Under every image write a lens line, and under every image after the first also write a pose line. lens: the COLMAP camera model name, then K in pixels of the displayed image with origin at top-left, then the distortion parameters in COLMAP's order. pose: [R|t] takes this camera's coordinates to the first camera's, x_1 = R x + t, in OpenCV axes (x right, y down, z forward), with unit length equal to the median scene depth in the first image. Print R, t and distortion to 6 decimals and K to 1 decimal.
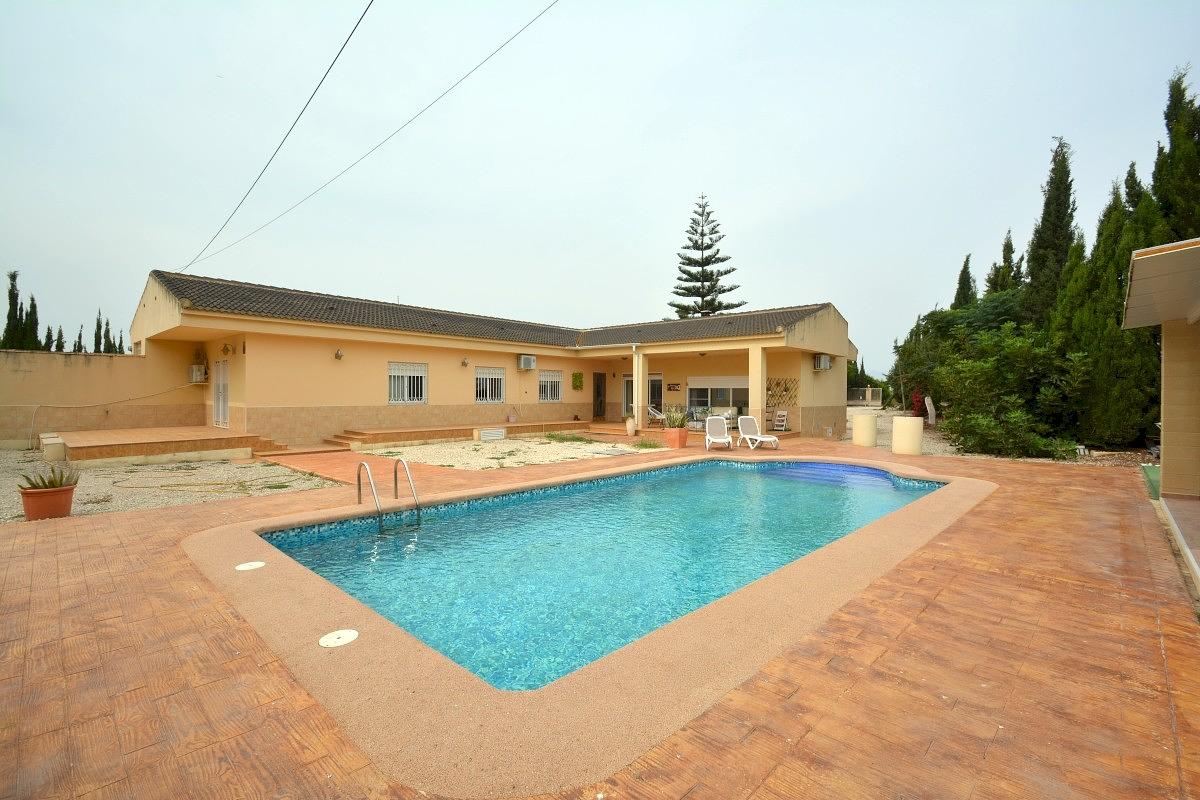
lens RADIAL K [[534.3, 0, 602.6], [0, 534.3, 399.0], [0, 0, 1]] dist [-0.000425, -0.003388]
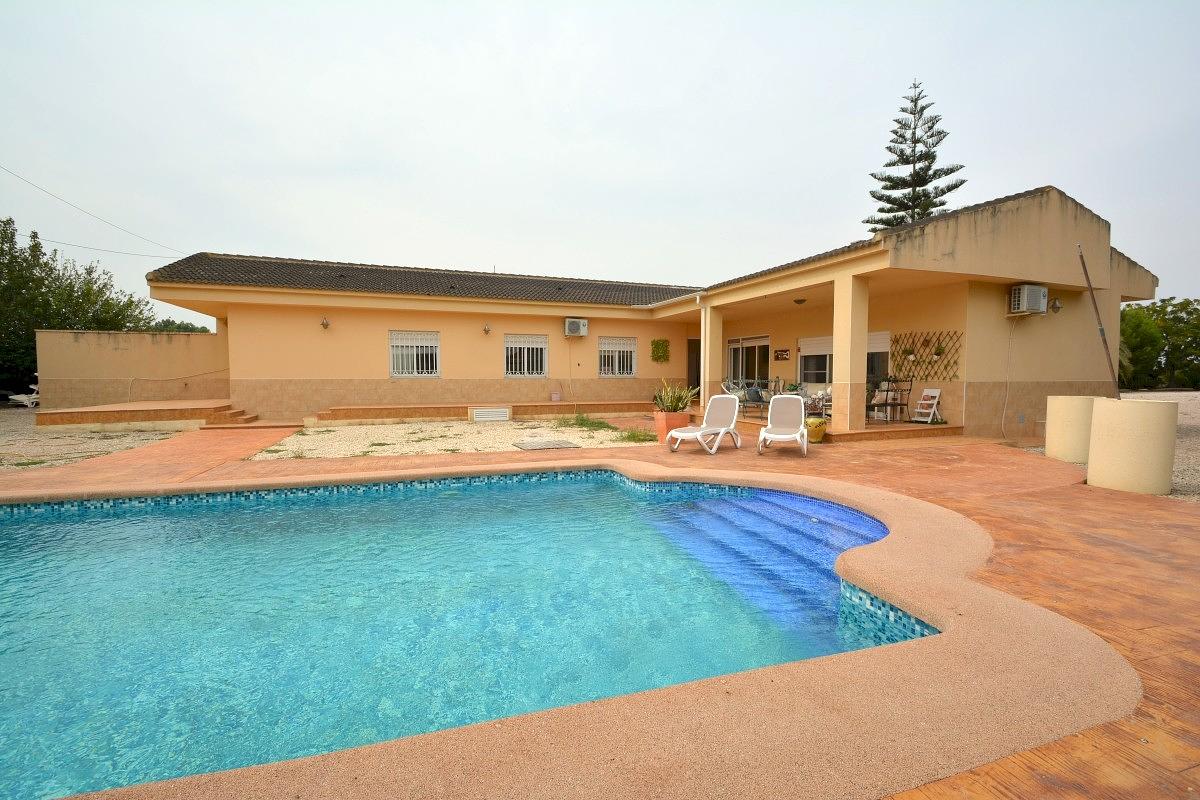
lens RADIAL K [[534.3, 0, 598.7], [0, 534.3, 400.4], [0, 0, 1]] dist [-0.000425, -0.003388]
pose [[0.879089, 0.016859, -0.476360, 0.273360], [0.000041, 0.999372, 0.035443, 0.013054], [0.476658, -0.031177, 0.878536, 0.299924]]
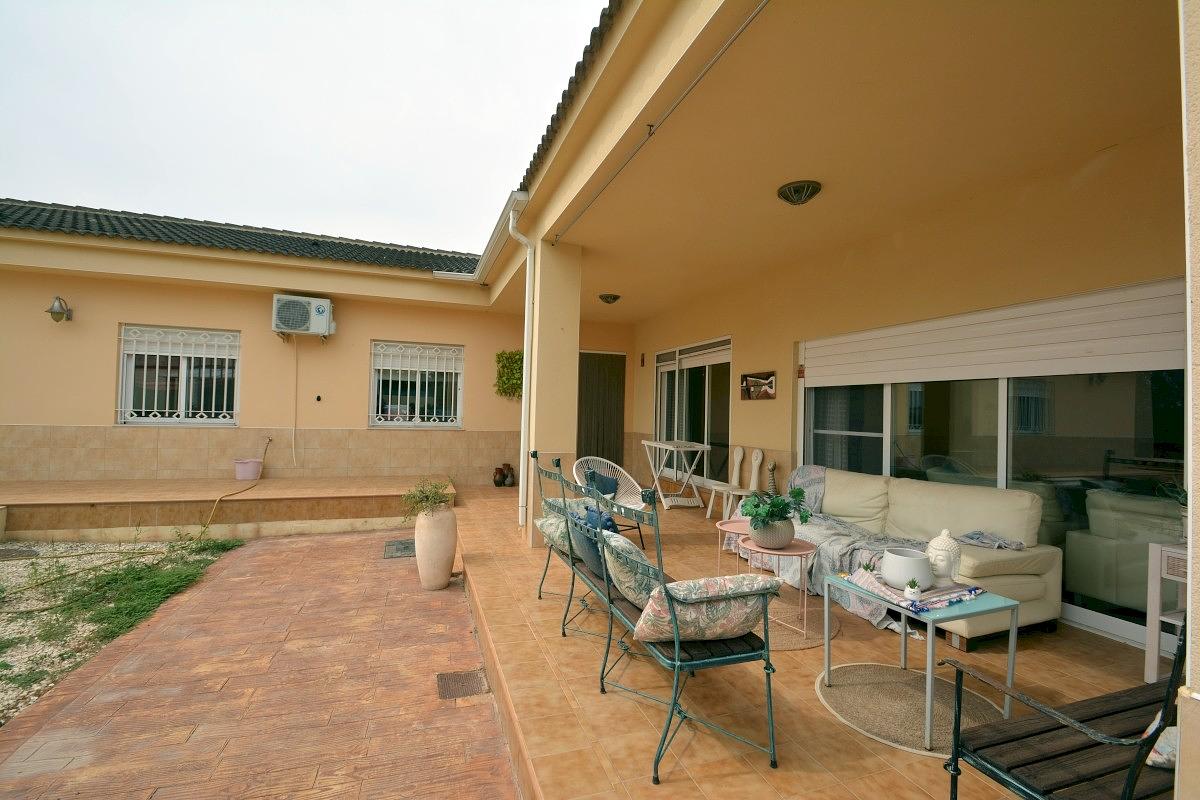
lens RADIAL K [[534.3, 0, 600.6], [0, 534.3, 401.3], [0, 0, 1]] dist [-0.000425, -0.003388]
pose [[0.867869, 0.006249, -0.496754, 0.212698], [-0.024147, 0.999270, -0.029617, -0.004535], [0.496206, 0.037699, 0.867386, 0.779843]]
